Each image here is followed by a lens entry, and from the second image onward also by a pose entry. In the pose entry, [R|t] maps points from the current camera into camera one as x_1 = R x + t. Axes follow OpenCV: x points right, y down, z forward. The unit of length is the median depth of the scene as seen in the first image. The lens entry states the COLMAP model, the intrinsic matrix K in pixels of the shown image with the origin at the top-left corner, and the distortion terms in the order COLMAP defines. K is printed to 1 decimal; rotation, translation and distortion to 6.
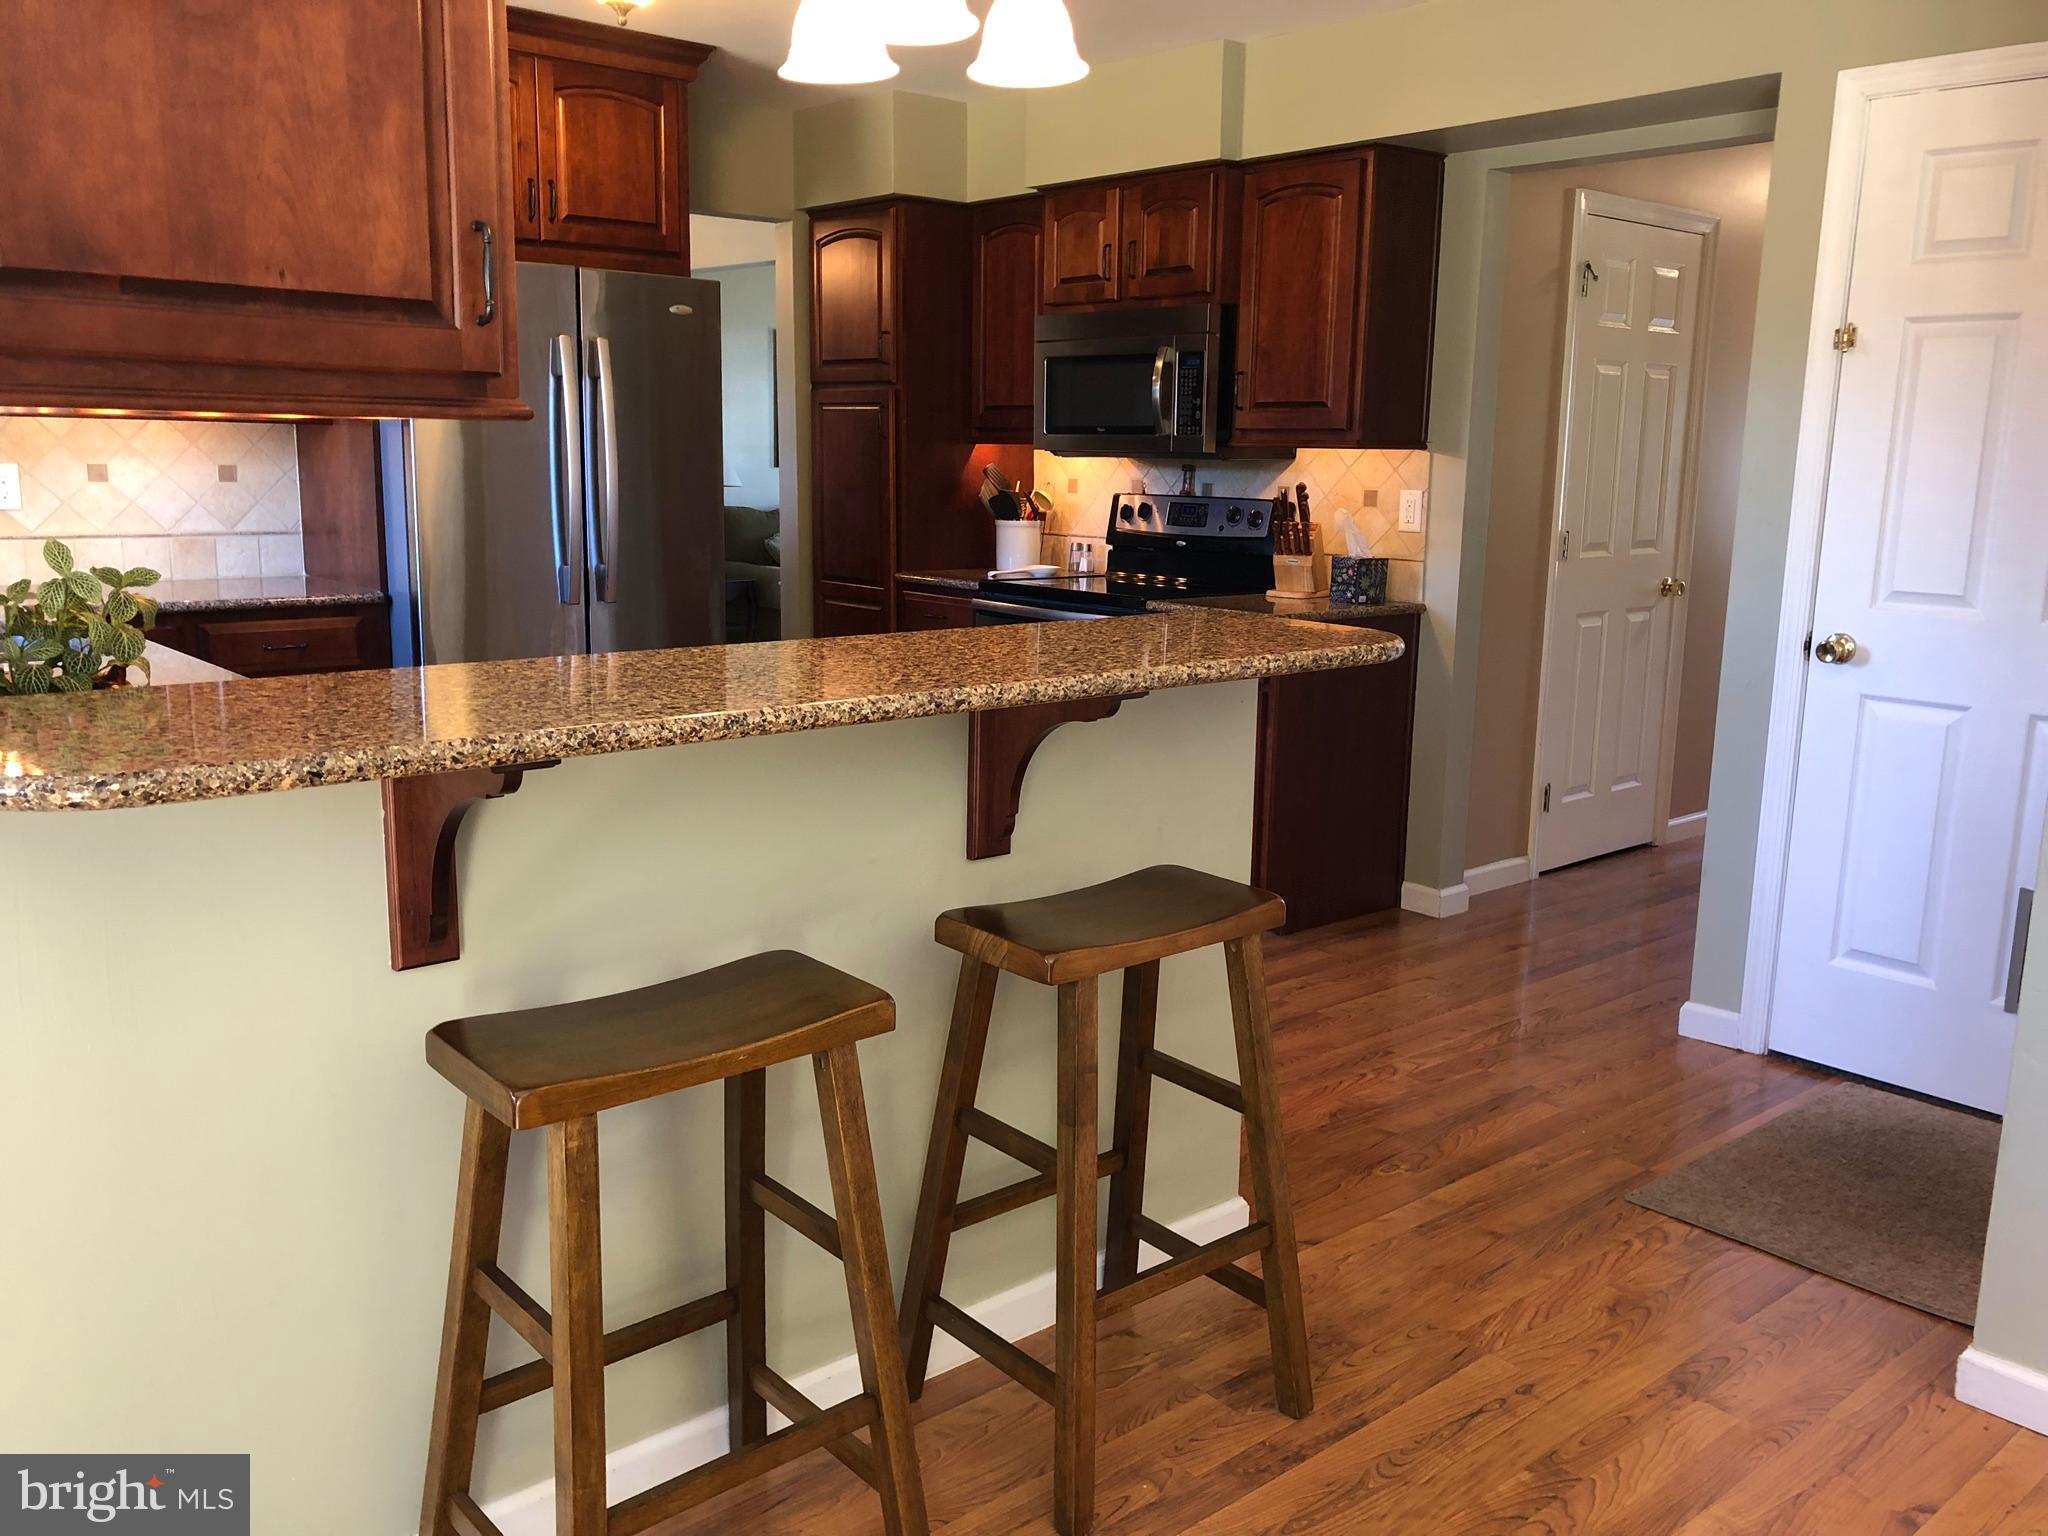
lens RADIAL K [[1675.4, 0, 1024.0], [0, 1675.4, 768.0], [0, 0, 1]] dist [0.039178, -0.018000]
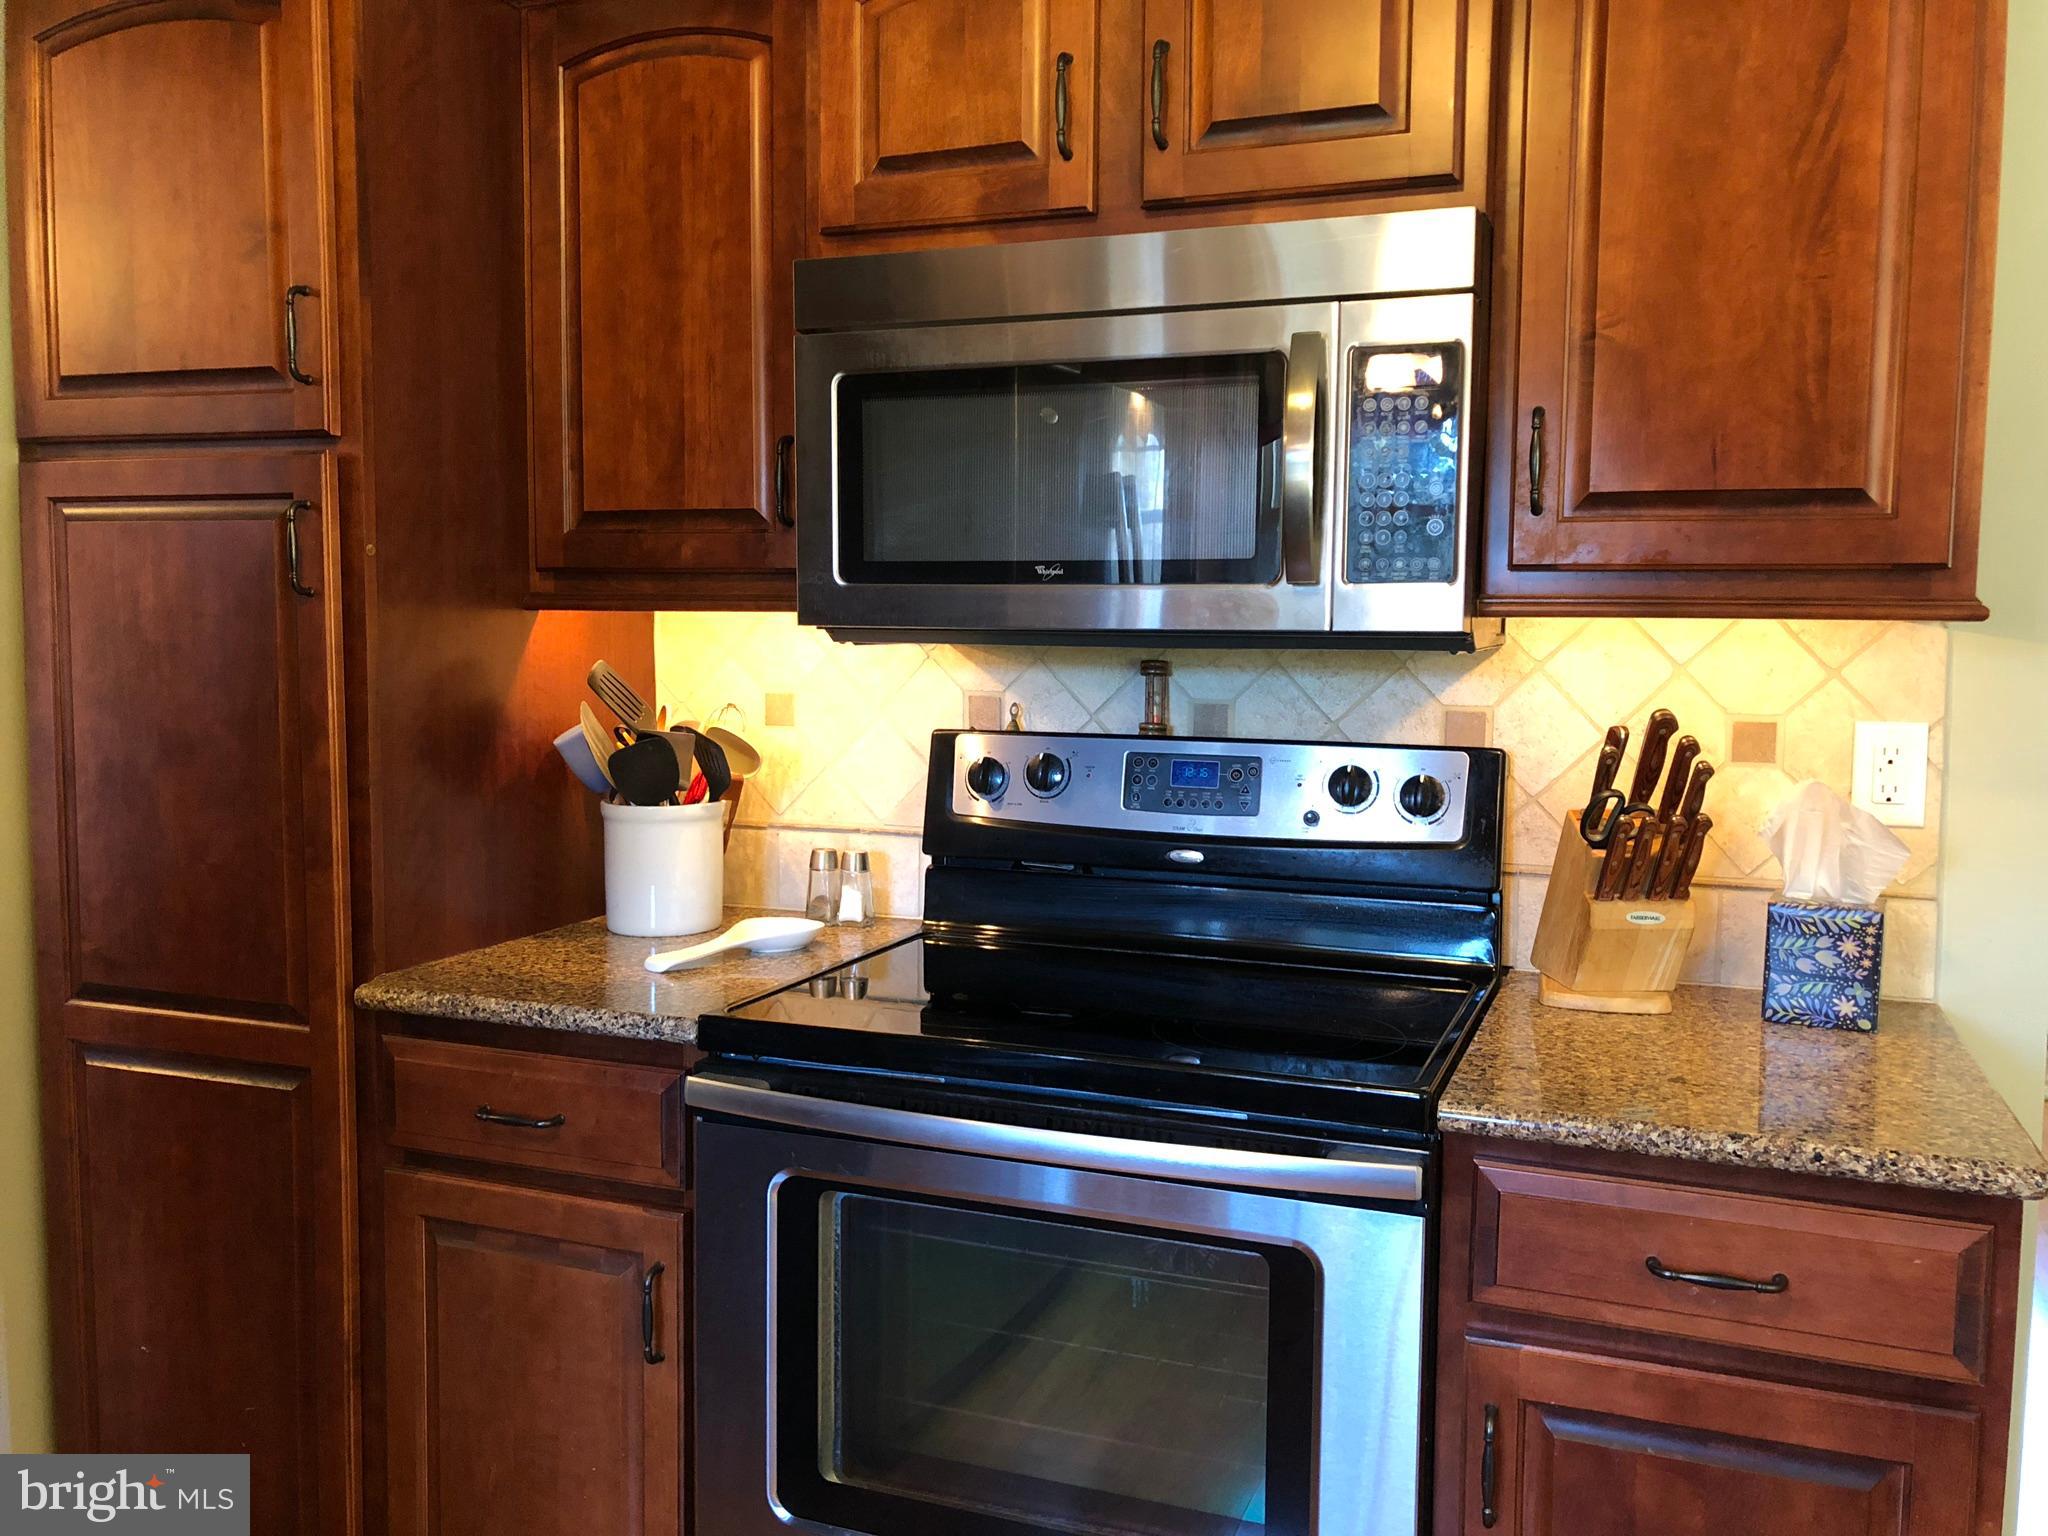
lens RADIAL K [[1683.9, 0, 1024.0], [0, 1683.9, 768.0], [0, 0, 1]] dist [0.047256, -0.097589]
pose [[0.884370, -0.048841, 0.464223, -0.117749], [0.092490, 0.993128, -0.071712, -0.124699], [-0.457531, 0.106356, 0.882810, 0.639693]]
